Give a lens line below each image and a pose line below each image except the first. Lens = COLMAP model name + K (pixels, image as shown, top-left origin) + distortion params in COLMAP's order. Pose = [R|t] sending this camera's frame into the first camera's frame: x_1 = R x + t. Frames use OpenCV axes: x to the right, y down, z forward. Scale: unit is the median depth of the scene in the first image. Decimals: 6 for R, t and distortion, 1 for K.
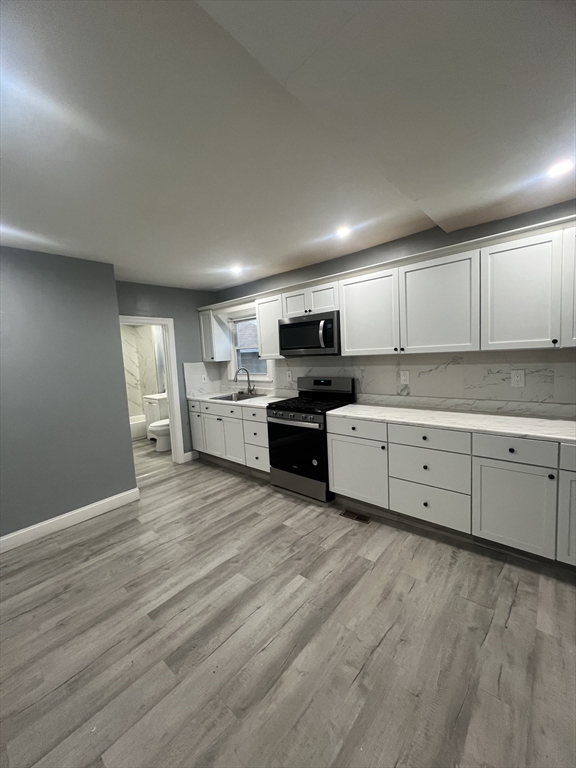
lens RADIAL K [[306.2, 0, 288.7], [0, 306.2, 382.9], [0, 0, 1]] dist [-0.002298, -0.000465]
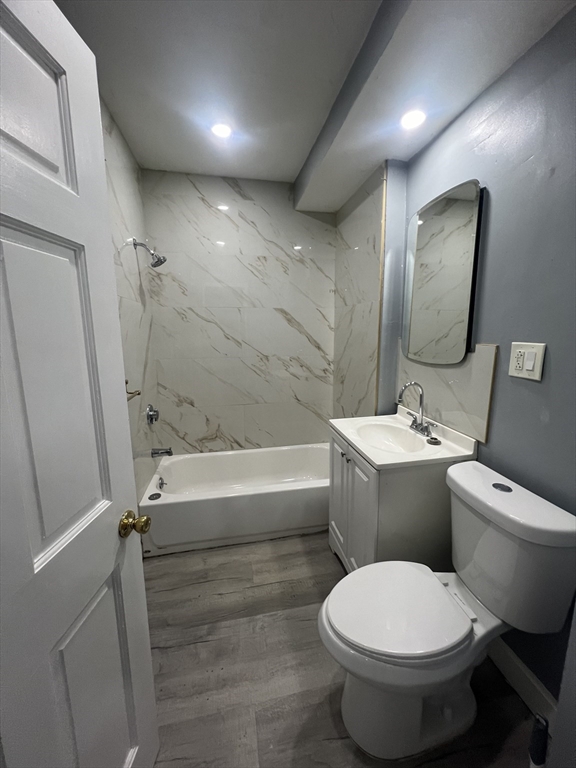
lens RADIAL K [[306.2, 0, 288.9], [0, 306.2, 381.5], [0, 0, 1]] dist [-0.002298, -0.000465]
pose [[0.795132, 0.149913, -0.587615, -0.291106], [-0.093521, 0.987685, 0.125431, -0.029030], [0.599182, -0.044780, 0.799360, 0.639072]]
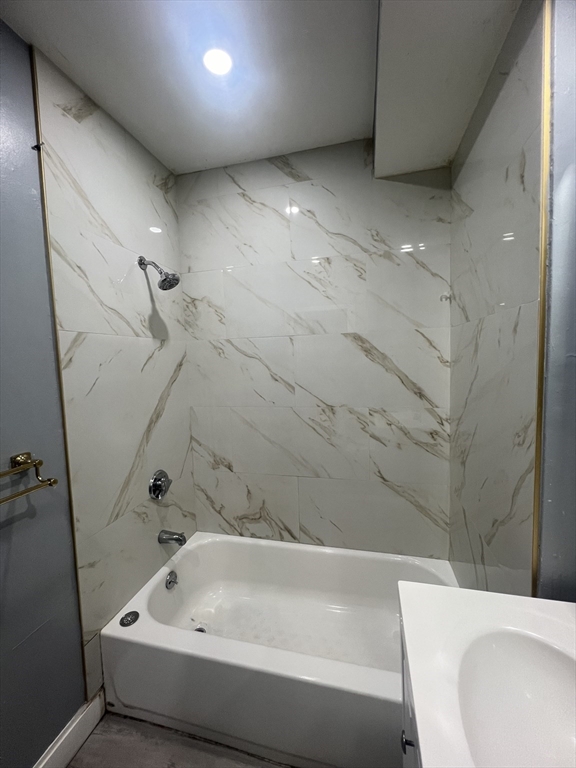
lens RADIAL K [[306.2, 0, 288.8], [0, 306.2, 381.7], [0, 0, 1]] dist [-0.002298, -0.000465]
pose [[0.460594, 0.107100, -0.881126, -0.342783], [-0.073957, 0.993873, 0.082145, -0.048436], [0.884525, 0.027331, 0.465692, 0.786917]]
